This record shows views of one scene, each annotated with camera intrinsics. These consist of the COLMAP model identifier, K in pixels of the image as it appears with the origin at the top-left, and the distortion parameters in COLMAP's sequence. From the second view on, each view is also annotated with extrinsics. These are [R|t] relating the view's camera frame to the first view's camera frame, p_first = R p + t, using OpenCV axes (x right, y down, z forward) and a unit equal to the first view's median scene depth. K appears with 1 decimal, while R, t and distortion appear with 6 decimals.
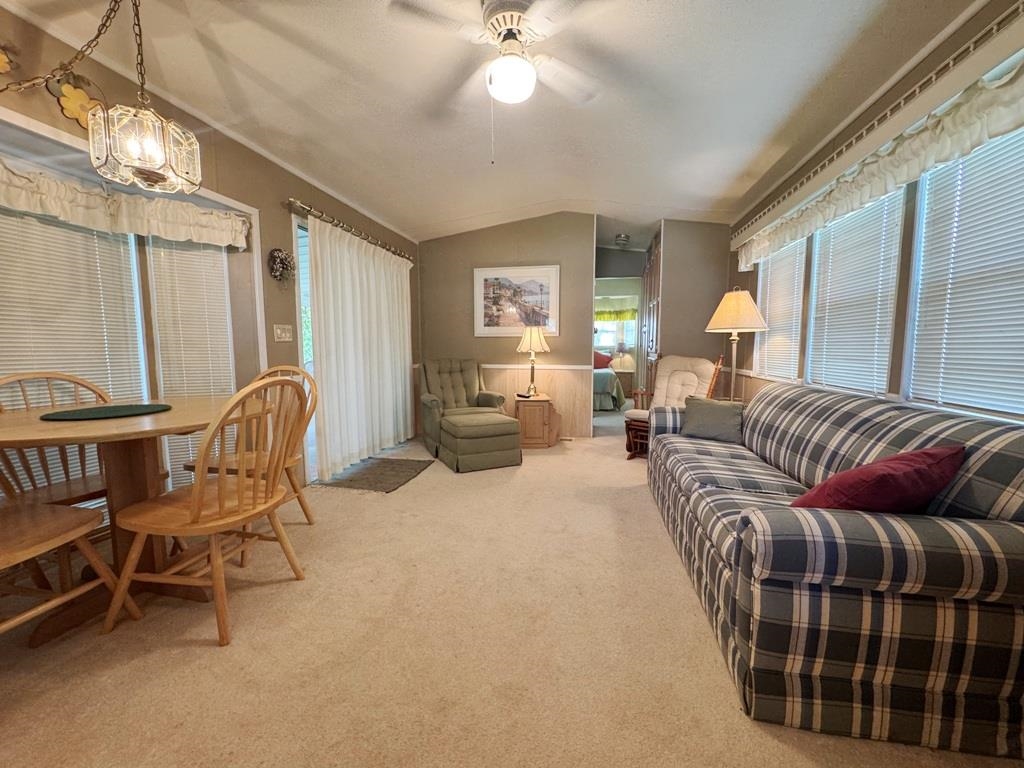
lens RADIAL K [[407.8, 0, 512.1], [0, 407.8, 383.4], [0, 0, 1]] dist [-0.002156, -0.000269]
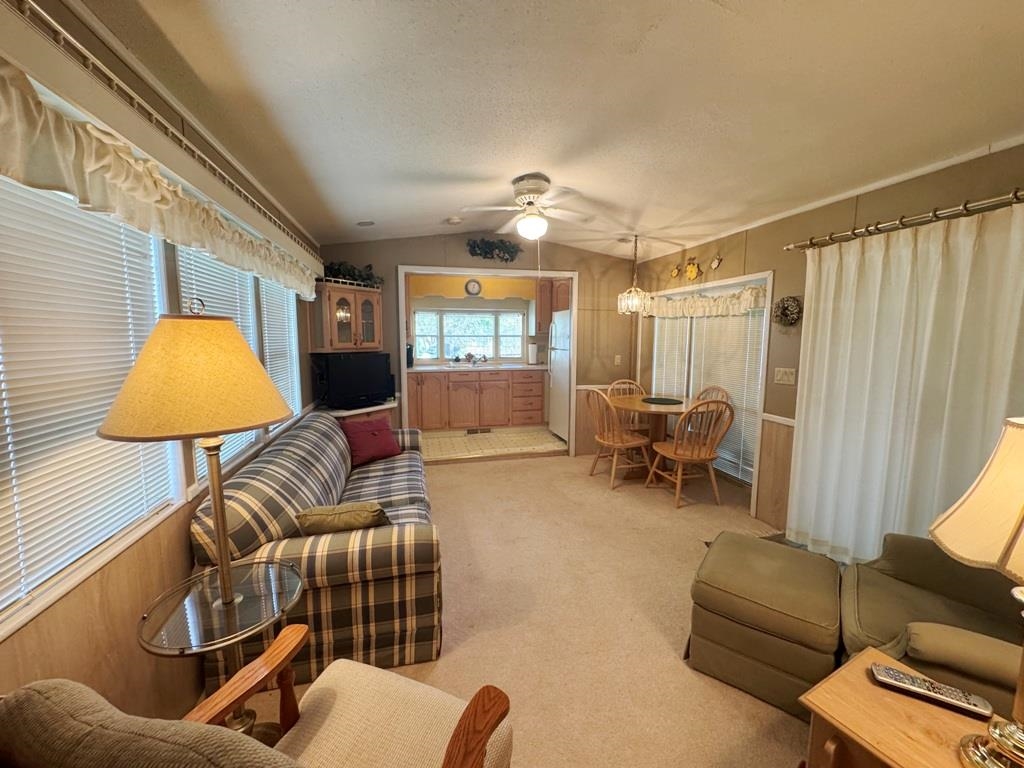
lens RADIAL K [[407.8, 0, 509.8], [0, 407.8, 382.3], [0, 0, 1]] dist [-0.002156, -0.000269]
pose [[-0.903872, 0.044786, -0.425453, 0.381560], [-0.040638, 0.981019, 0.189603, -0.202939], [0.425869, 0.188667, -0.884896, 1.190208]]
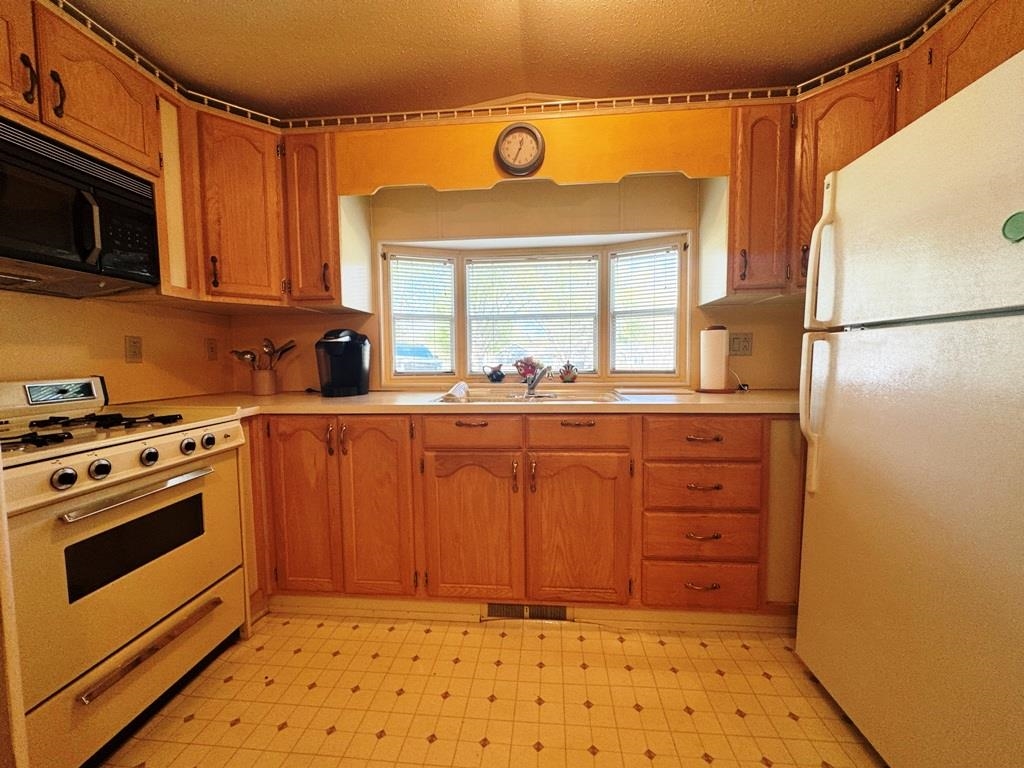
lens RADIAL K [[407.8, 0, 510.4], [0, 407.8, 385.0], [0, 0, 1]] dist [-0.002156, -0.000269]
pose [[-0.993844, 0.017710, -0.109365, -0.070528], [0.000553, 0.987922, 0.154950, -0.060955], [0.110788, 0.153936, -0.981850, 0.278780]]
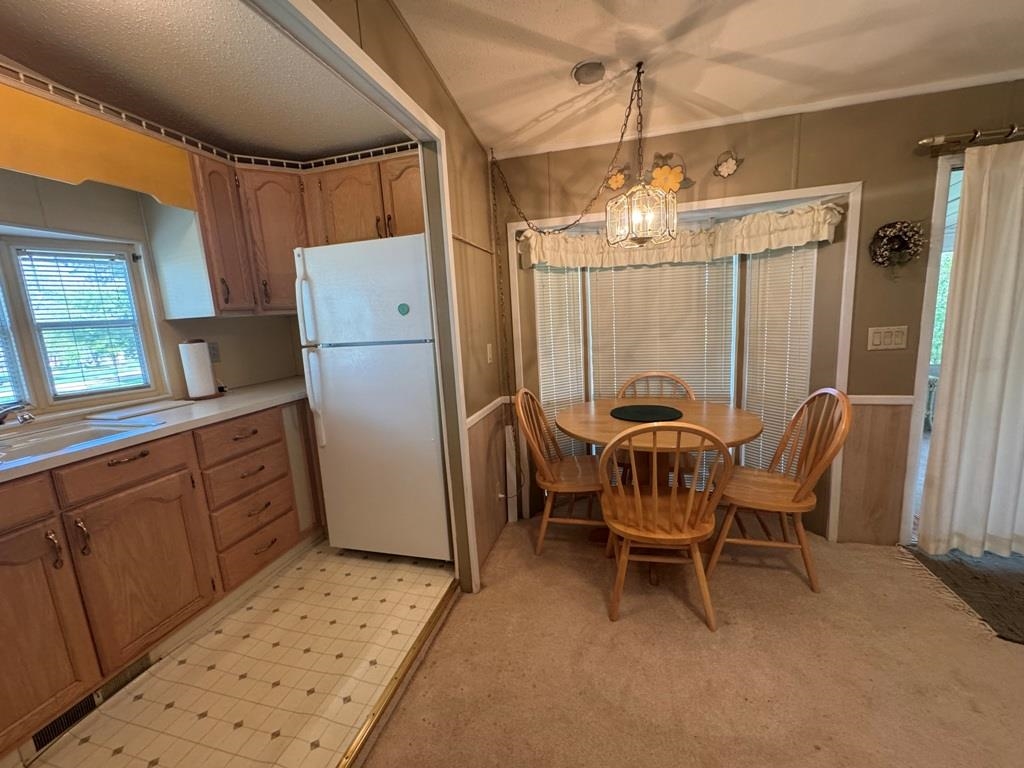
lens RADIAL K [[407.8, 0, 513.3], [0, 407.8, 384.4], [0, 0, 1]] dist [-0.002156, -0.000269]
pose [[-0.059282, 0.169112, -0.983812, 0.161875], [-0.033888, 0.984637, 0.171296, -0.105561], [0.997666, 0.043495, -0.052641, 0.267730]]
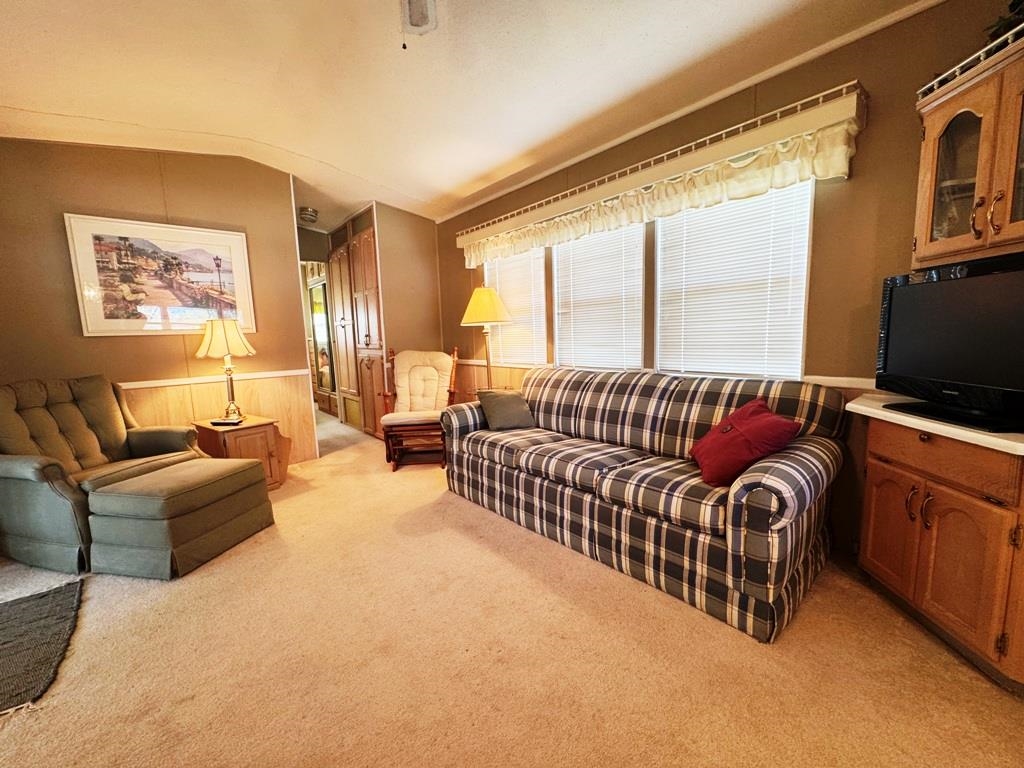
lens RADIAL K [[407.8, 0, 510.1], [0, 407.8, 383.4], [0, 0, 1]] dist [-0.002156, -0.000269]
pose [[0.616240, -0.116564, 0.778885, -0.219979], [0.104869, 0.992324, 0.065536, -0.031968], [-0.780545, 0.041295, 0.623734, 0.241520]]
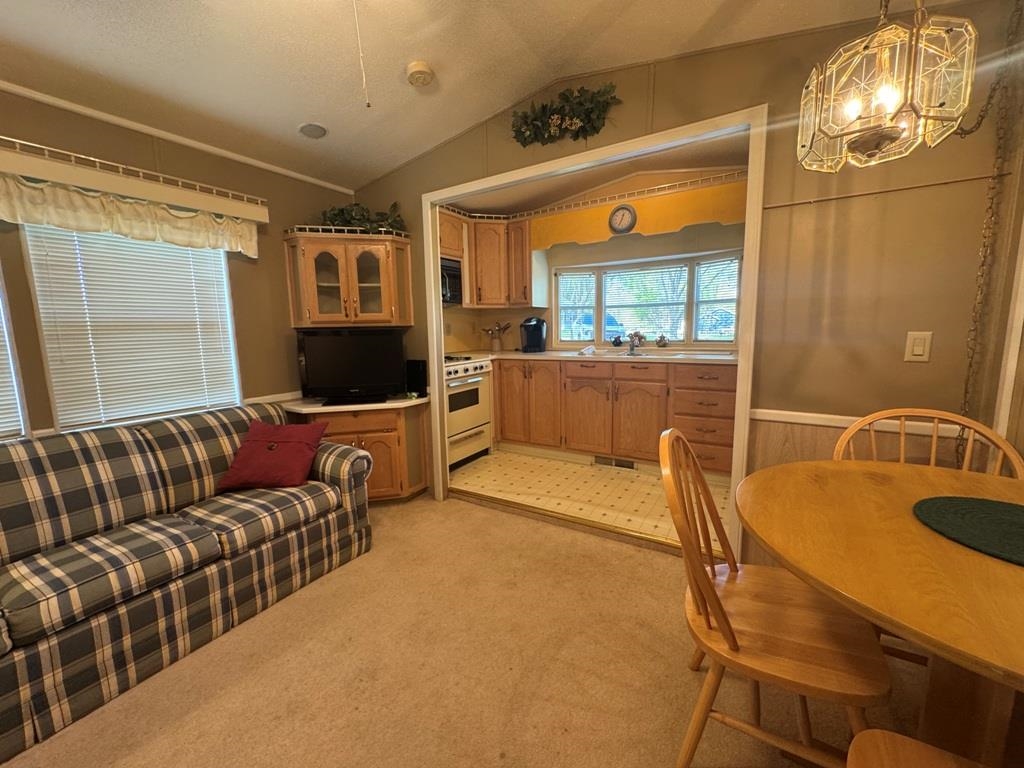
lens RADIAL K [[407.8, 0, 512.8], [0, 407.8, 383.7], [0, 0, 1]] dist [-0.002156, -0.000269]
pose [[-0.938240, -0.028248, 0.344829, -0.225795], [0.050915, 0.974538, 0.218367, -0.116014], [-0.342217, 0.222438, -0.912912, 0.718908]]
